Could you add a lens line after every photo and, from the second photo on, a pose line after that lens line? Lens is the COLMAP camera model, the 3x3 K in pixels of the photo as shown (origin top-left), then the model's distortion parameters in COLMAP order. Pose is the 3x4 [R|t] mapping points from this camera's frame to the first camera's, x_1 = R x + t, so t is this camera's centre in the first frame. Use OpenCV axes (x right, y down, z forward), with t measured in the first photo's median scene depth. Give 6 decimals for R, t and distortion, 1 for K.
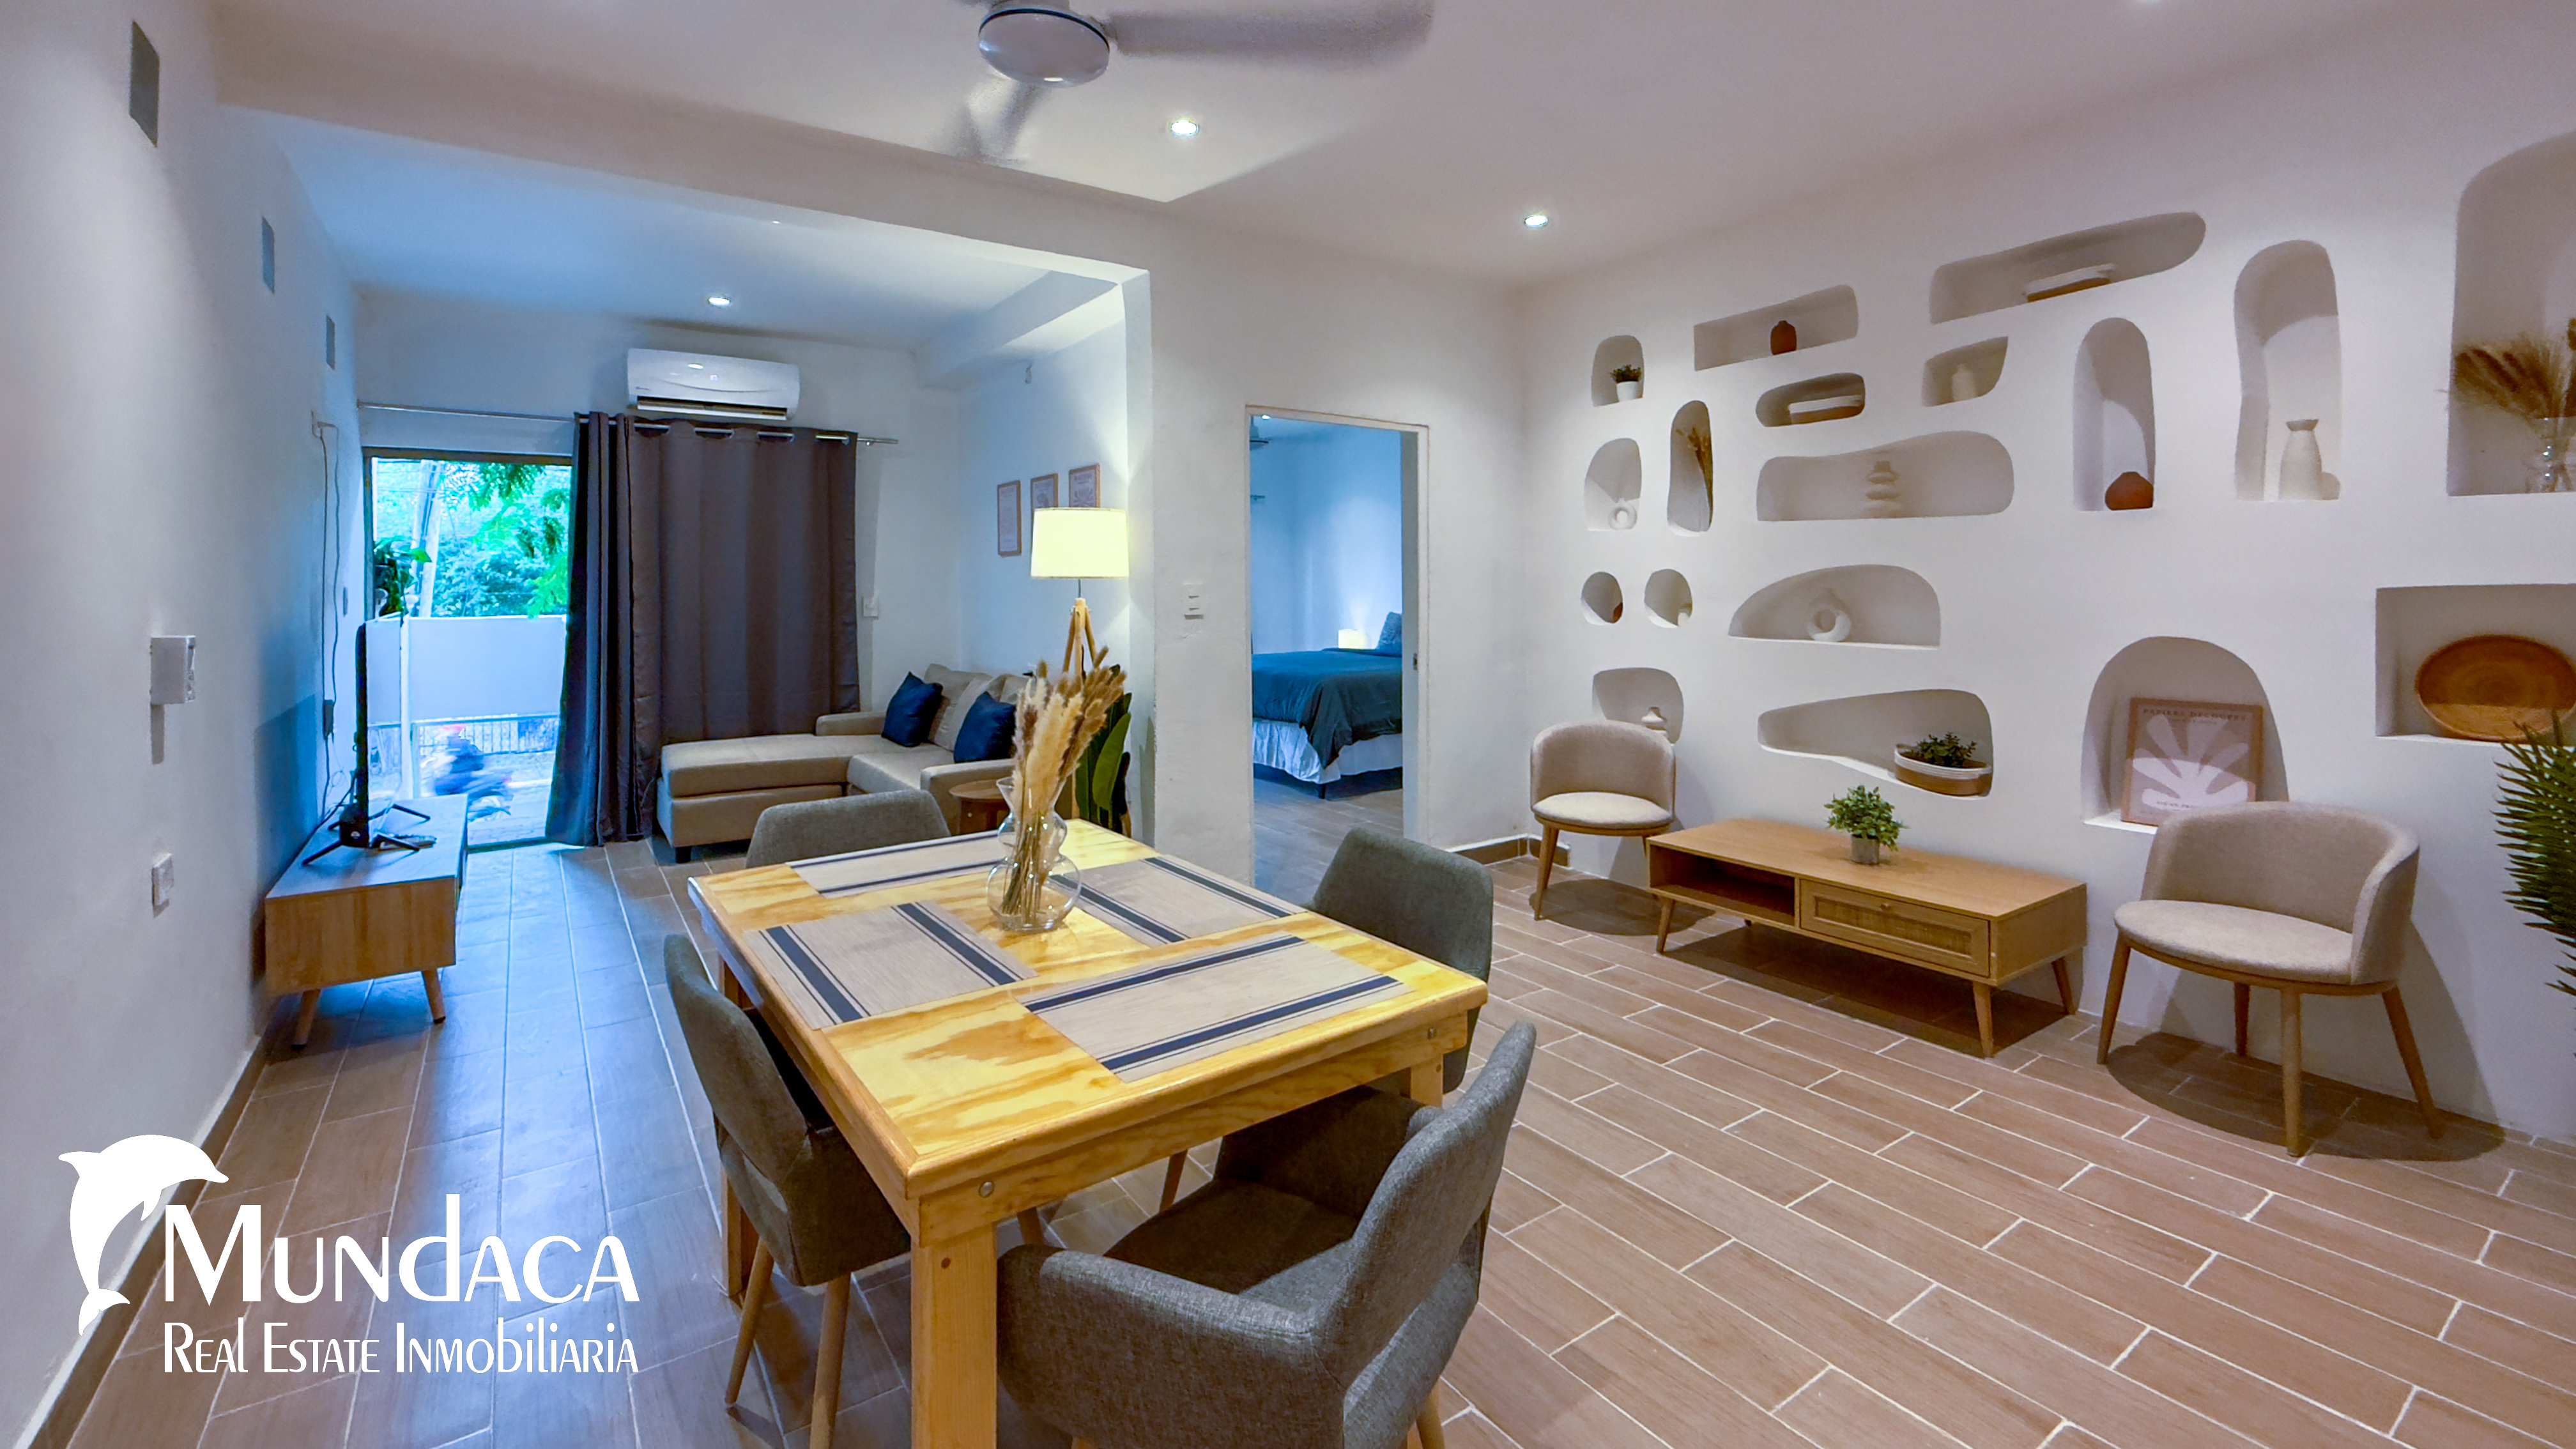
lens RADIAL K [[1108.4, 0, 1287.8], [0, 1108.4, 588.3], [0, 0, 1]] dist [-0.000570, -0.000111]
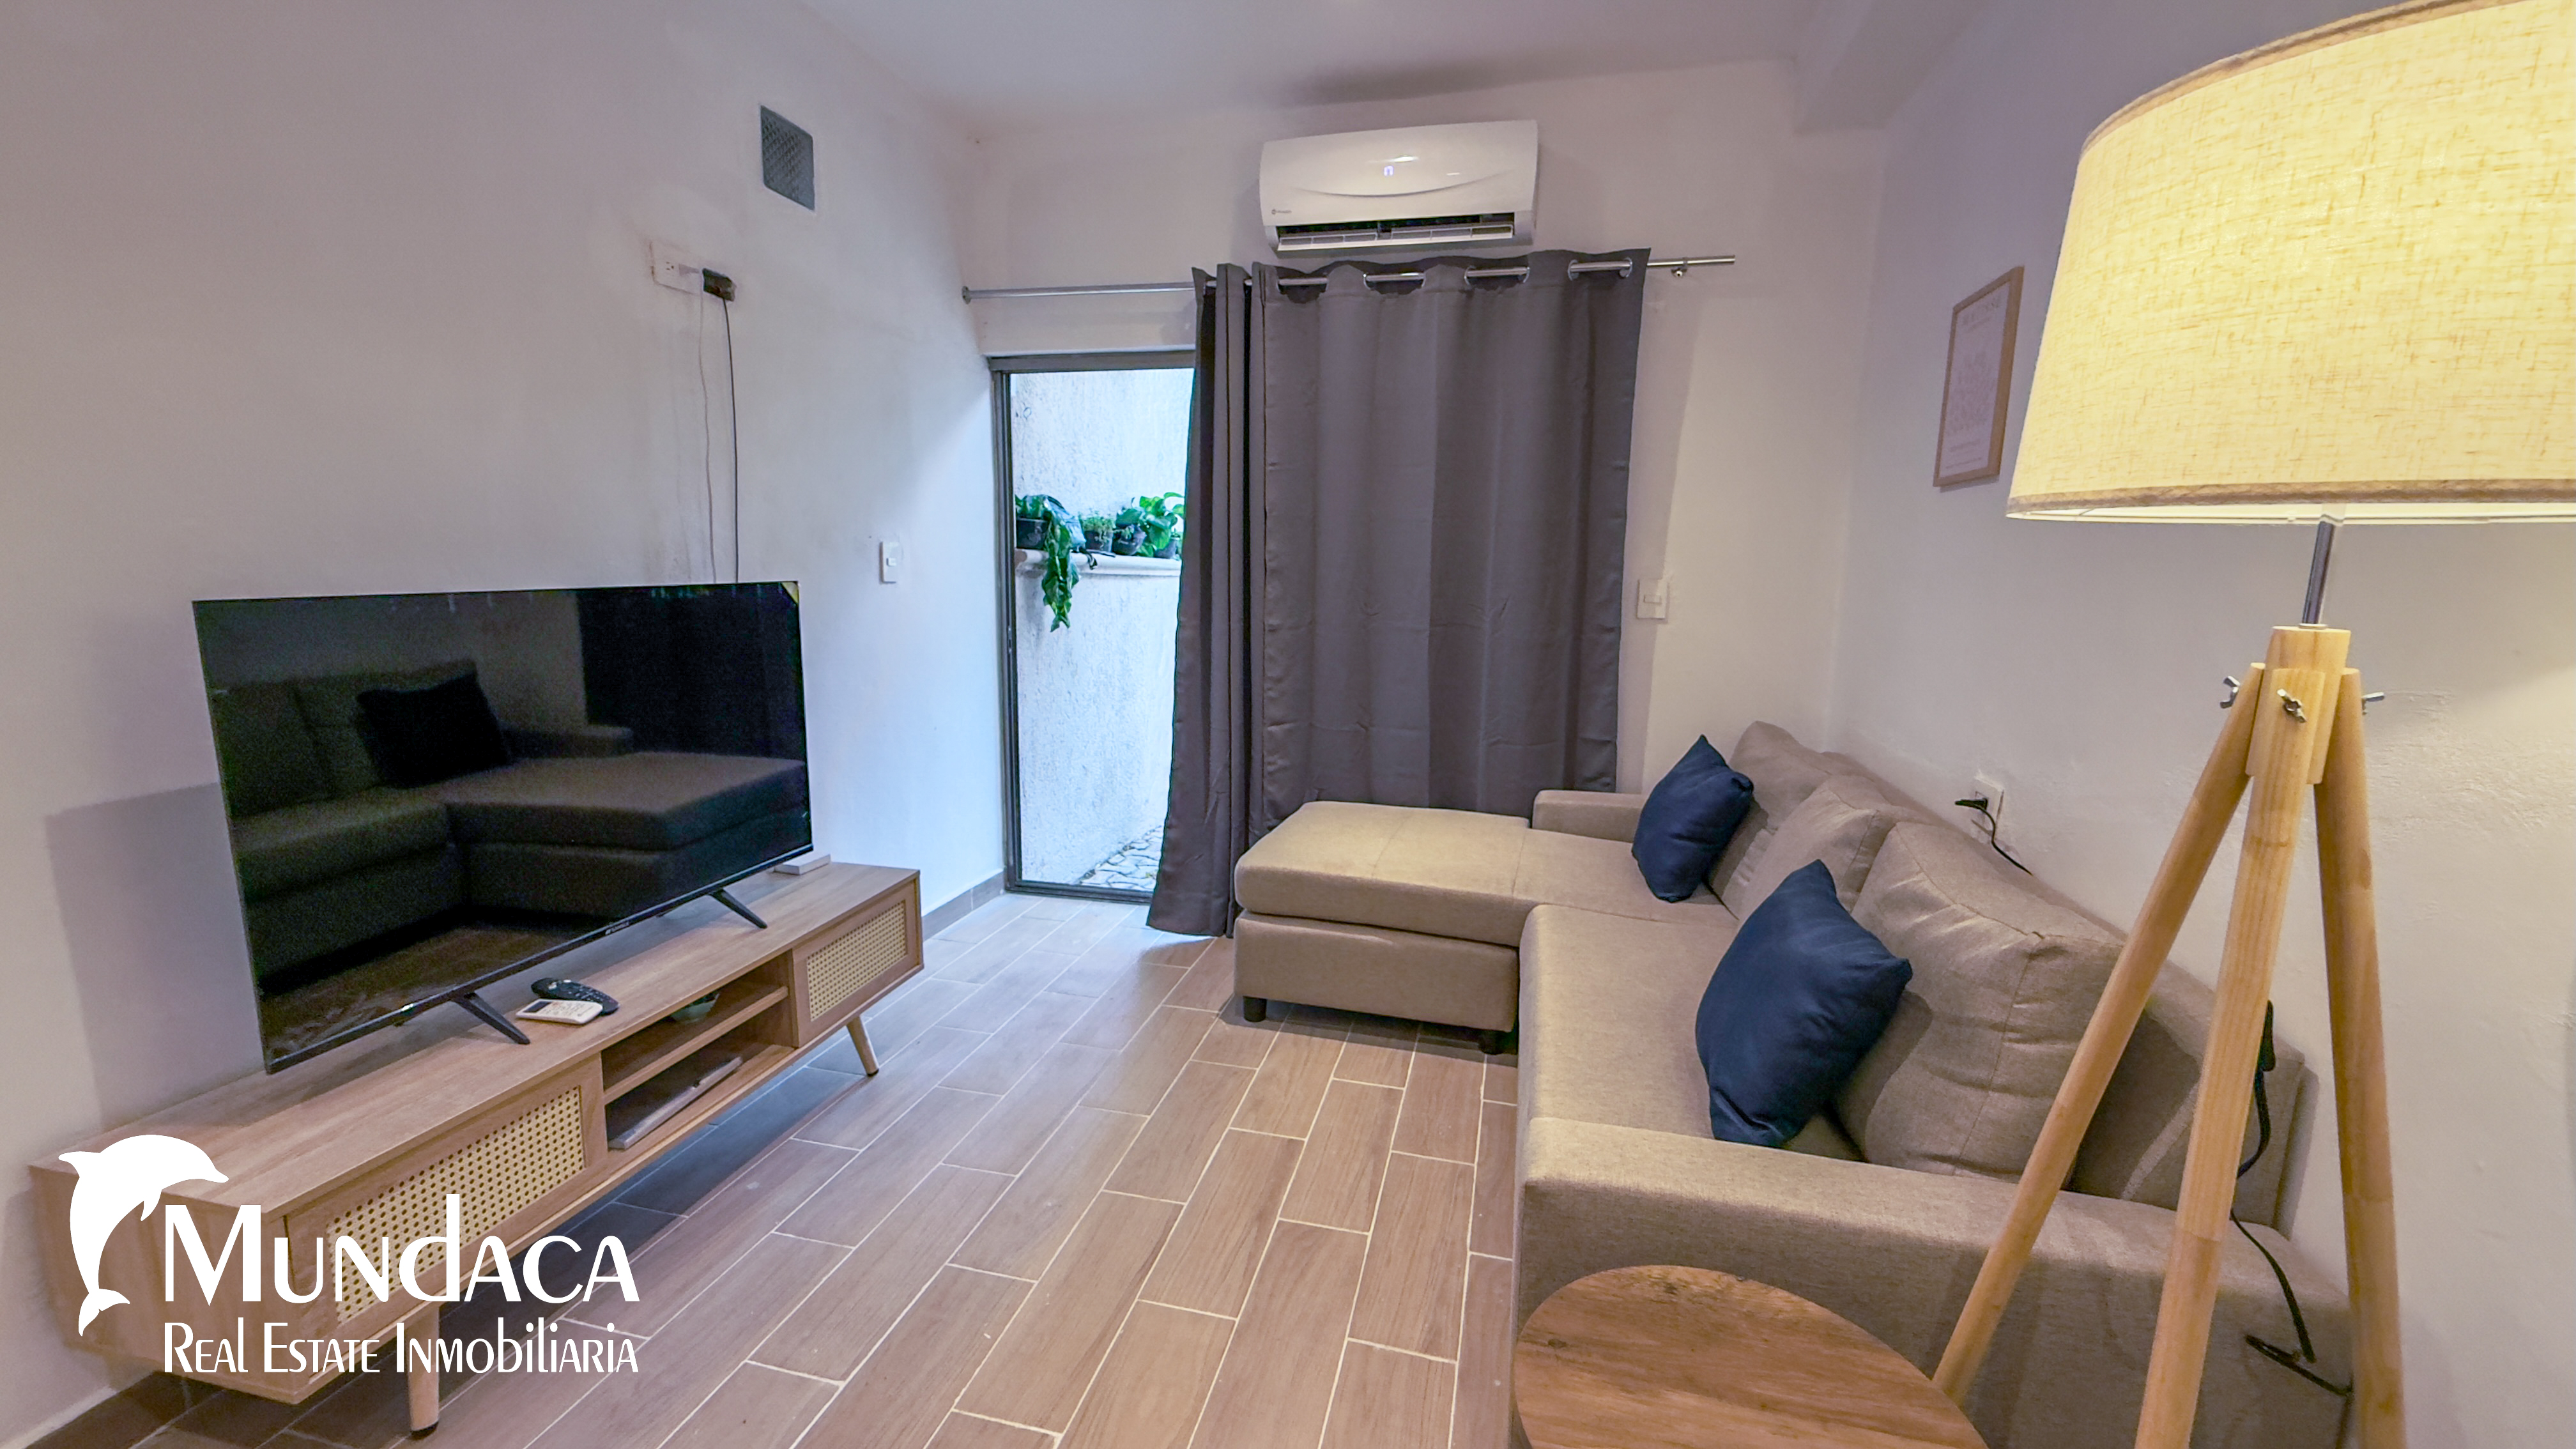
lens RADIAL K [[1053.4, 0, 1263.9], [0, 1053.4, 729.3], [0, 0, 1]] dist [-0.000979, -0.000097]
pose [[0.659920, 0.136250, -0.738879, -0.130328], [-0.022157, 0.986521, 0.162126, 0.000640], [0.751009, -0.090619, 0.654044, 0.574751]]
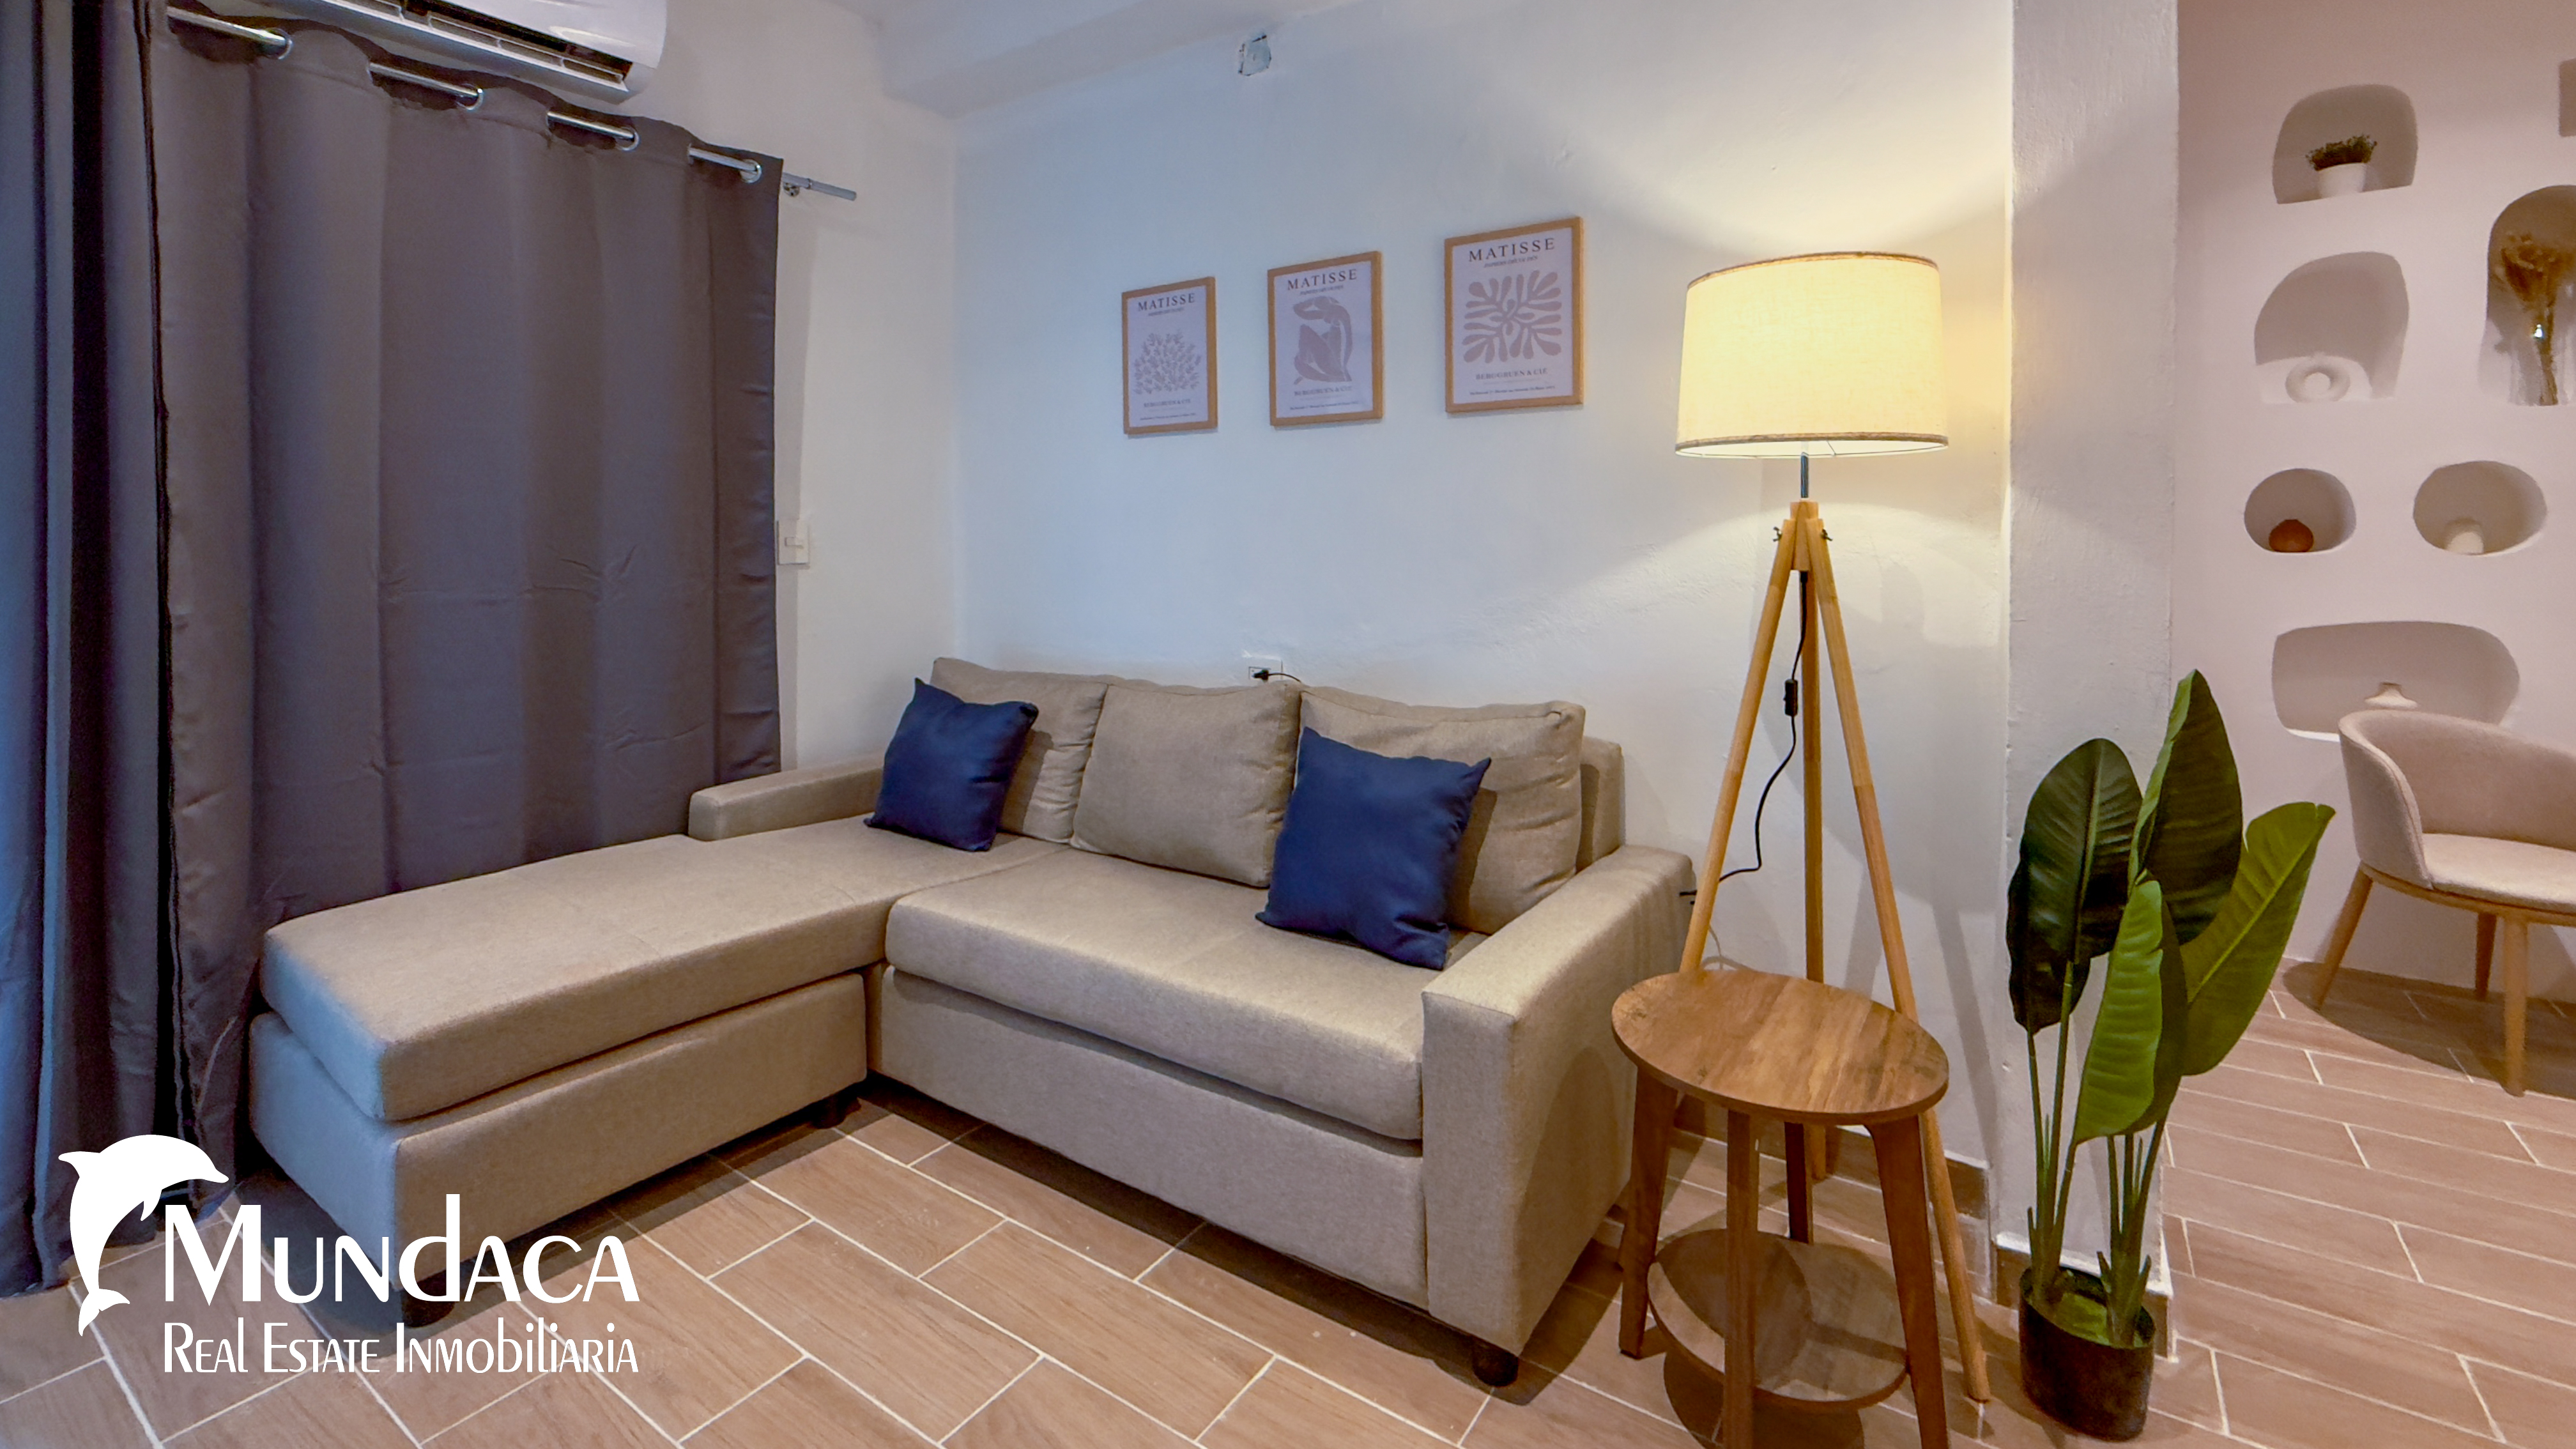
lens RADIAL K [[1092.4, 0, 1333.7], [0, 1092.4, 532.7], [0, 0, 1]] dist [0.000250, 0.000164]
pose [[0.924294, -0.003706, 0.381663, -0.374393], [0.003792, 0.999993, 0.000527, 0.014590], [-0.381662, 0.000960, 0.924301, 0.532550]]
